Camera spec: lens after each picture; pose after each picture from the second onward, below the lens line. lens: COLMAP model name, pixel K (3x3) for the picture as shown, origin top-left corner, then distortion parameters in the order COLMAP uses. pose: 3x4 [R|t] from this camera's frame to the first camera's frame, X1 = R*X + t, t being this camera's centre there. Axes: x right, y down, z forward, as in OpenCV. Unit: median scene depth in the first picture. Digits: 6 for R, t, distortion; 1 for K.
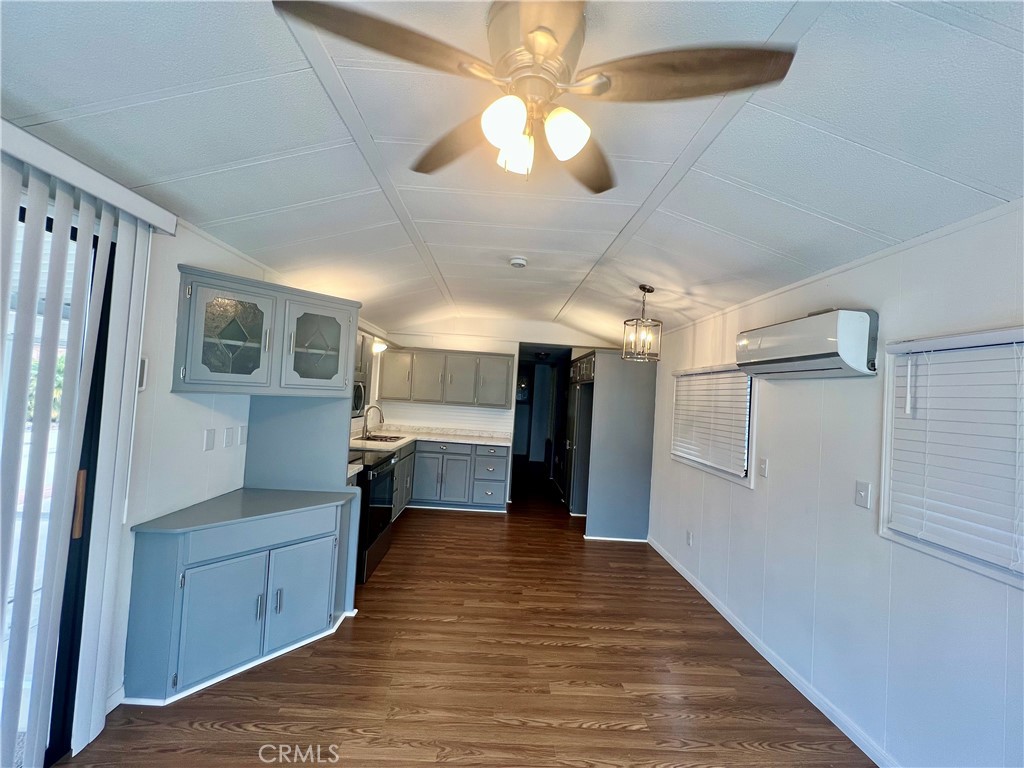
lens RADIAL K [[415.0, 0, 510.9], [0, 415.0, 382.7], [0, 0, 1]] dist [-0.001565, 0.000452]
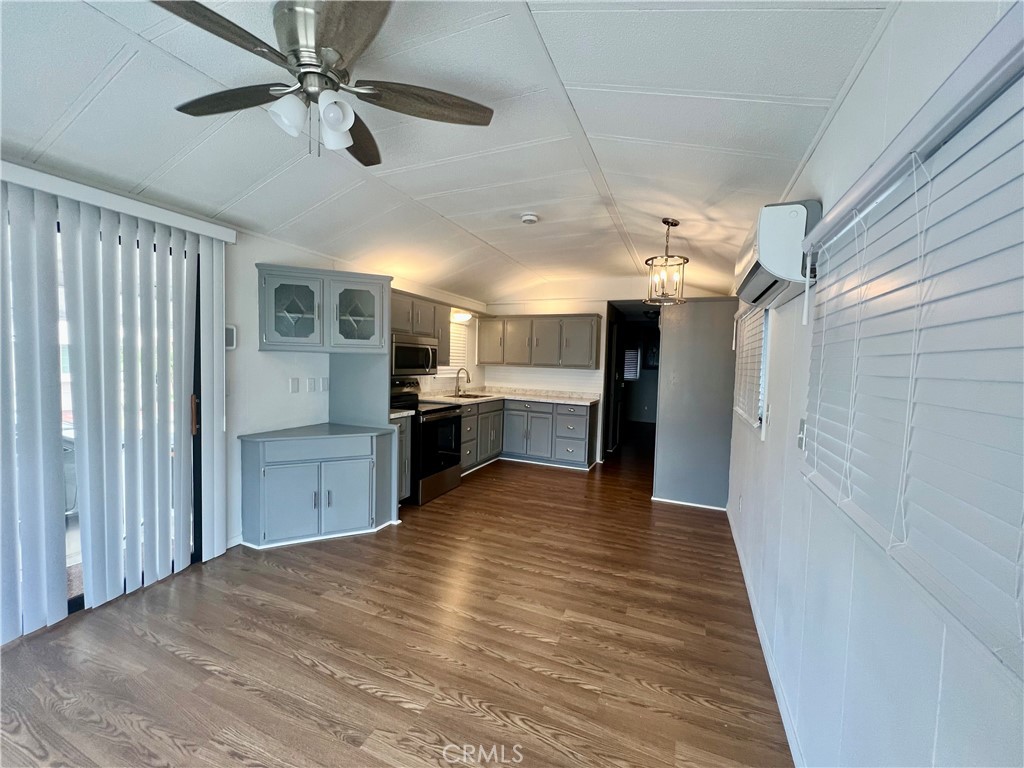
lens RADIAL K [[415.0, 0, 506.9], [0, 415.0, 383.3], [0, 0, 1]] dist [-0.001565, 0.000452]
pose [[0.902650, -0.014148, -0.430142, 0.476939], [0.040559, 0.997808, 0.052294, 0.073647], [0.428460, -0.064649, 0.901245, 0.020165]]
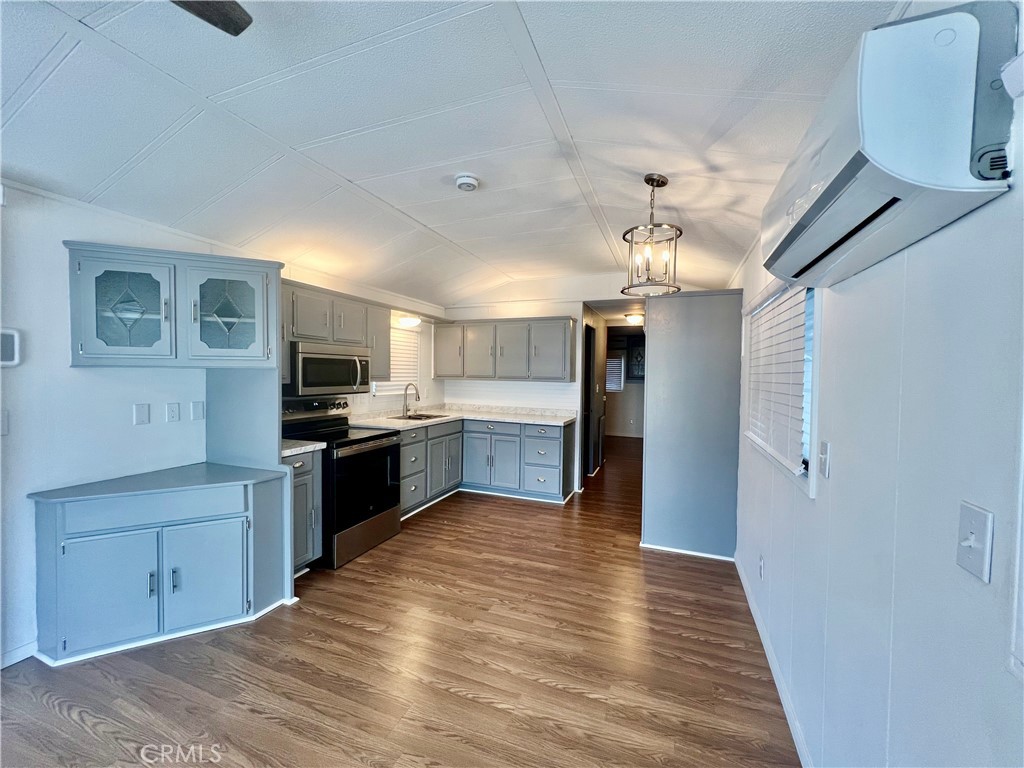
lens RADIAL K [[415.0, 0, 507.9], [0, 415.0, 383.5], [0, 0, 1]] dist [-0.001565, 0.000452]
pose [[0.915717, -0.040240, -0.399803, 0.443773], [0.056192, 0.998020, 0.028254, 0.072362], [0.397875, -0.048338, 0.916165, 0.366351]]
